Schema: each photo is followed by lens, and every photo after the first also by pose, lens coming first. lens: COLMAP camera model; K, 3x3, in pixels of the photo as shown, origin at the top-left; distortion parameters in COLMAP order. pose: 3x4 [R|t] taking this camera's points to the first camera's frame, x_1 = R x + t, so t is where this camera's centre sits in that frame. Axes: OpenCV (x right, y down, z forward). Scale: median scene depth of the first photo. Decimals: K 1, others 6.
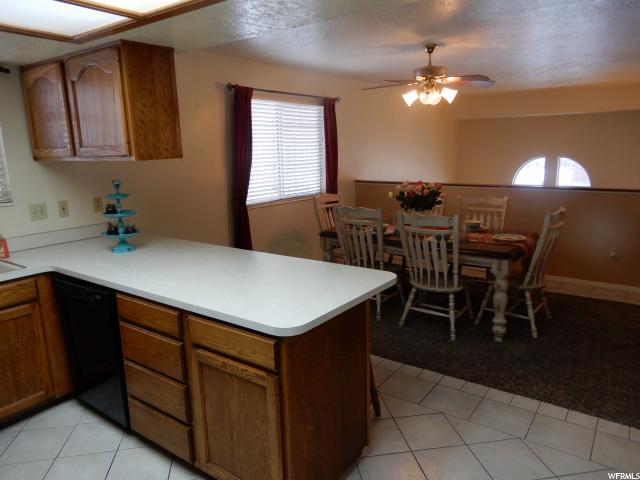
lens RADIAL K [[454.0, 0, 320.0], [0, 454.0, 240.0], [0, 0, 1]] dist [-0.016372, -0.002469]
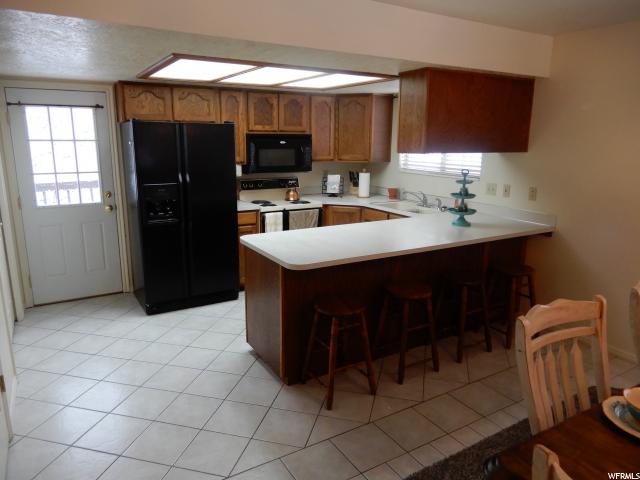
lens RADIAL K [[446.0, 0, 320.0], [0, 446.0, 240.0], [0, 0, 1]] dist [-0.008046, -0.003181]
pose [[-0.389816, 0.223073, -0.893466, 0.604093], [-0.191479, 0.929379, 0.315581, -0.183101], [0.900766, 0.294098, -0.319573, 0.757706]]
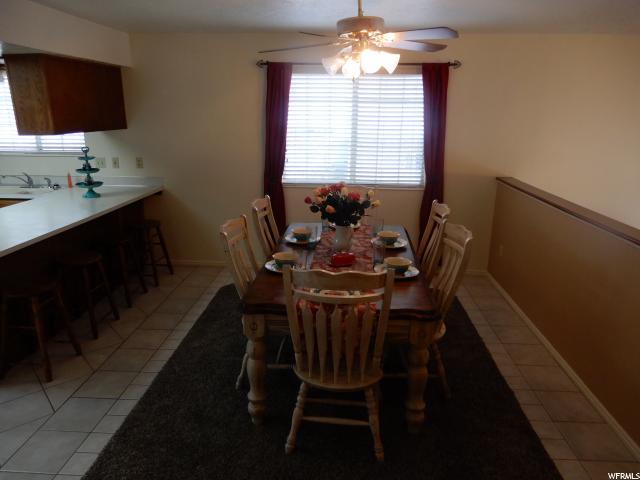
lens RADIAL K [[454.0, 0, 320.0], [0, 454.0, 240.0], [0, 0, 1]] dist [-0.016372, -0.002469]
pose [[0.536362, 0.254621, -0.804664, 0.809368], [-0.188831, 0.965441, 0.179628, -0.169382], [0.822592, 0.055600, 0.565907, 0.570272]]
